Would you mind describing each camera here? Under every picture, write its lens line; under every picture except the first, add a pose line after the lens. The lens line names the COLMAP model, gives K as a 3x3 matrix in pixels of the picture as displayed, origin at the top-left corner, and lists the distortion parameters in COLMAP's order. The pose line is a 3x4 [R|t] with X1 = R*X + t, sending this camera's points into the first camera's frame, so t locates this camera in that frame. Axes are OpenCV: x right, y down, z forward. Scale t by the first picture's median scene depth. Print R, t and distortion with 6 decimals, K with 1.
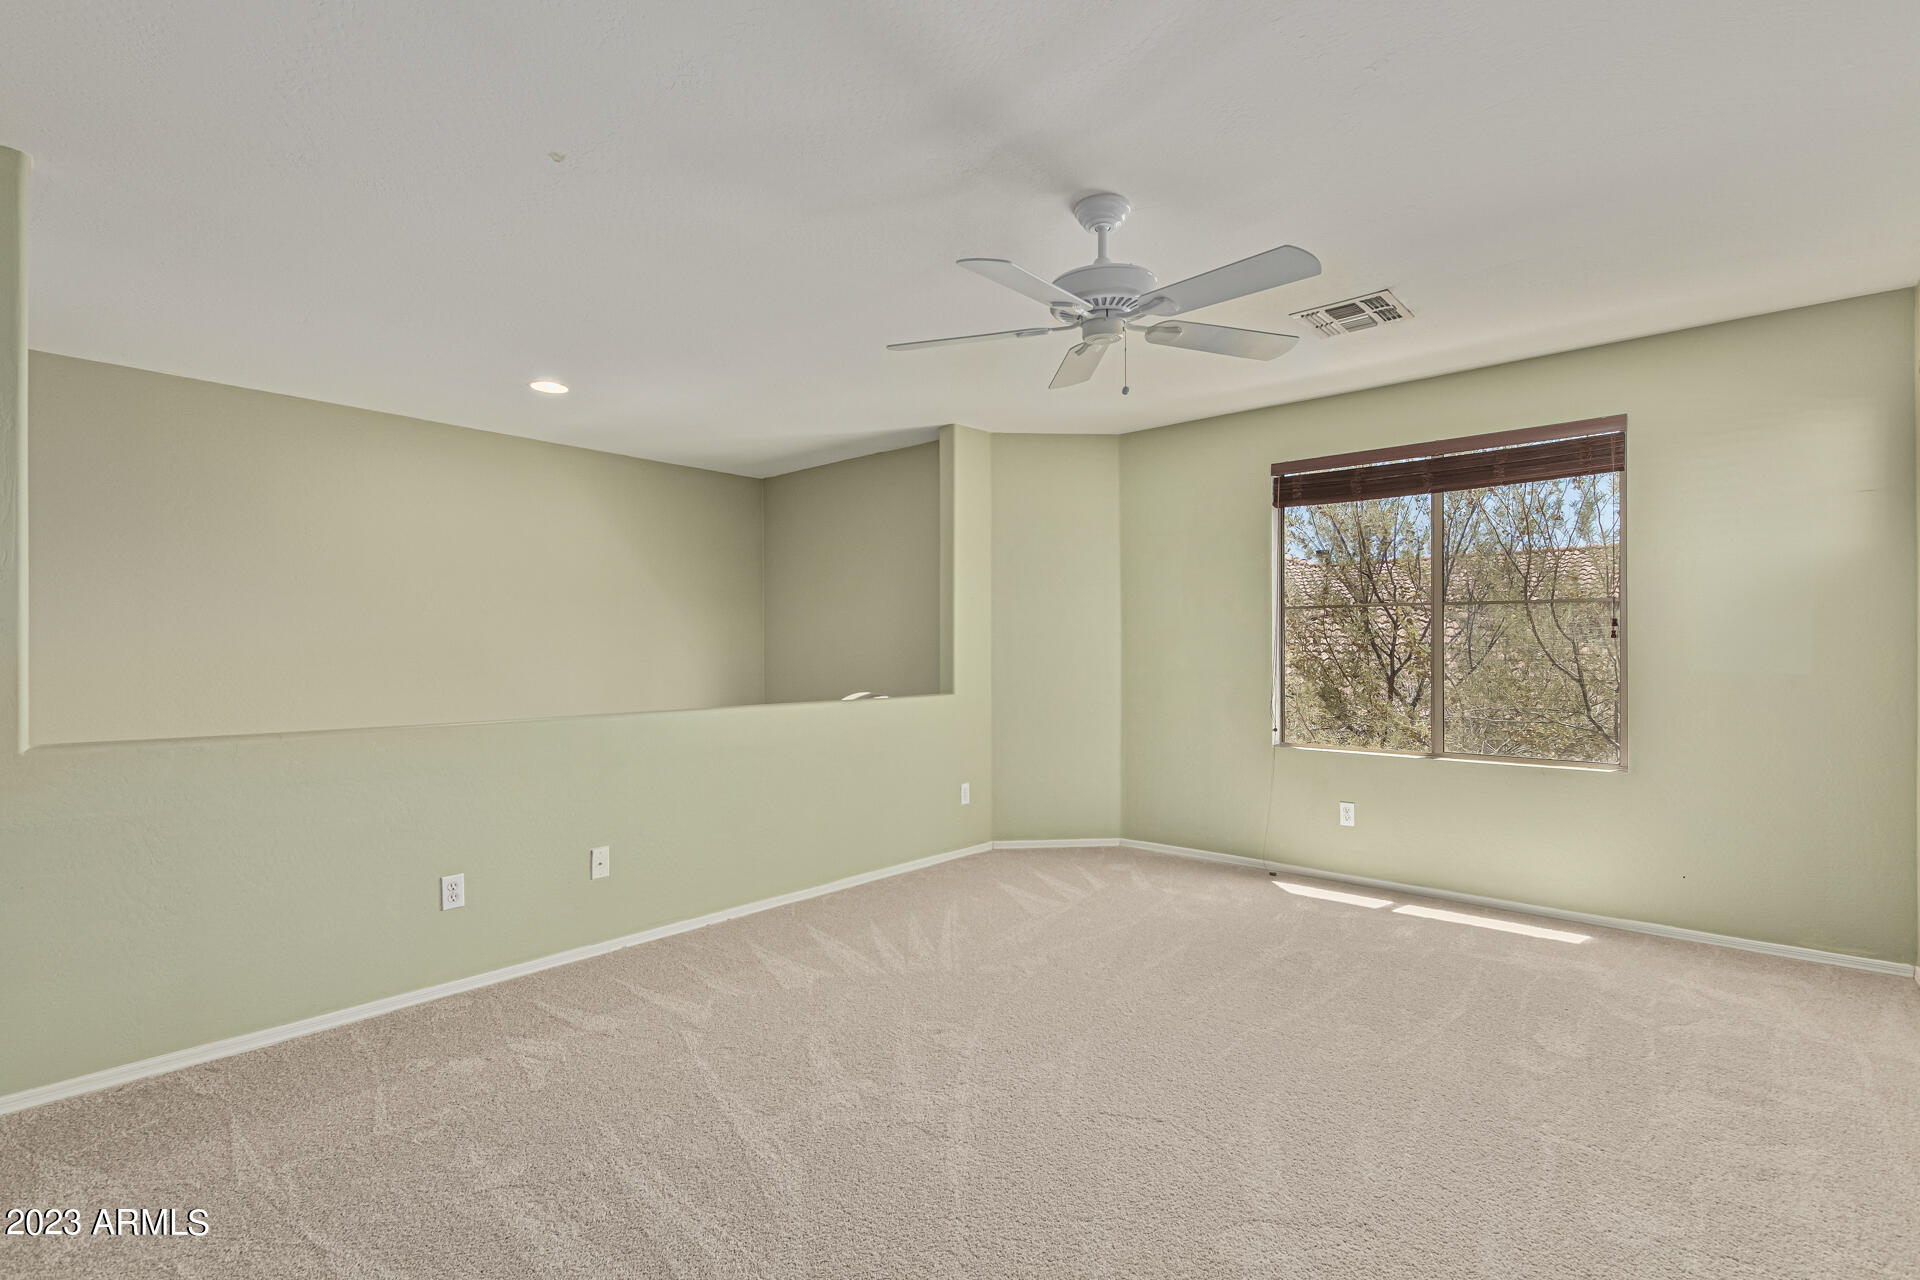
lens RADIAL K [[884.2, 0, 964.3], [0, 884.2, 642.8], [0, 0, 1]] dist [0.003292, -0.002695]
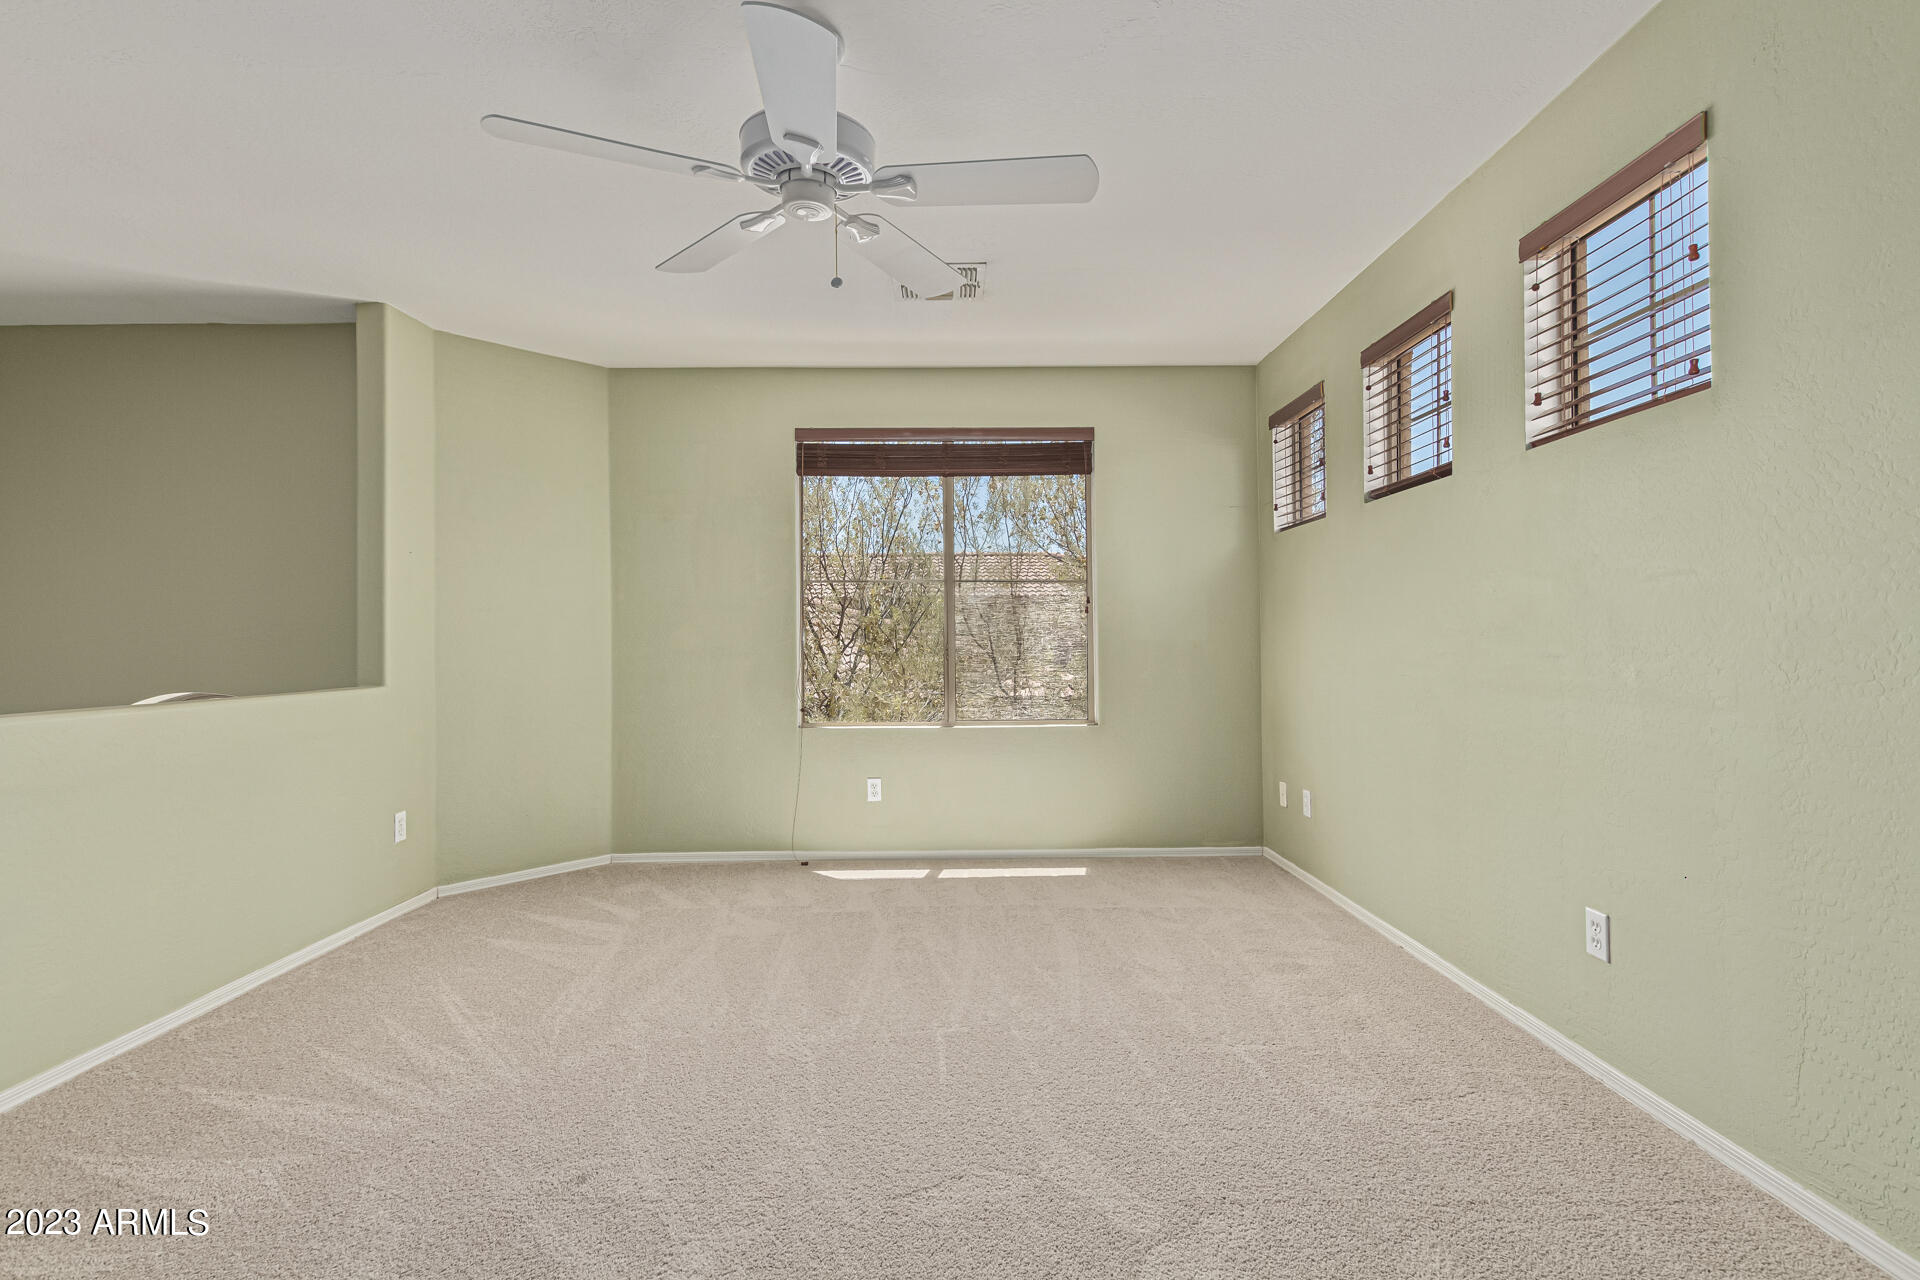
lens RADIAL K [[884.2, 0, 954.9], [0, 884.2, 624.9], [0, 0, 1]] dist [0.003292, -0.002695]
pose [[0.744224, 0.008278, 0.667878, -0.175058], [0.002232, 0.999887, -0.014880, 0.025405], [-0.667926, 0.012565, 0.744122, 0.211892]]
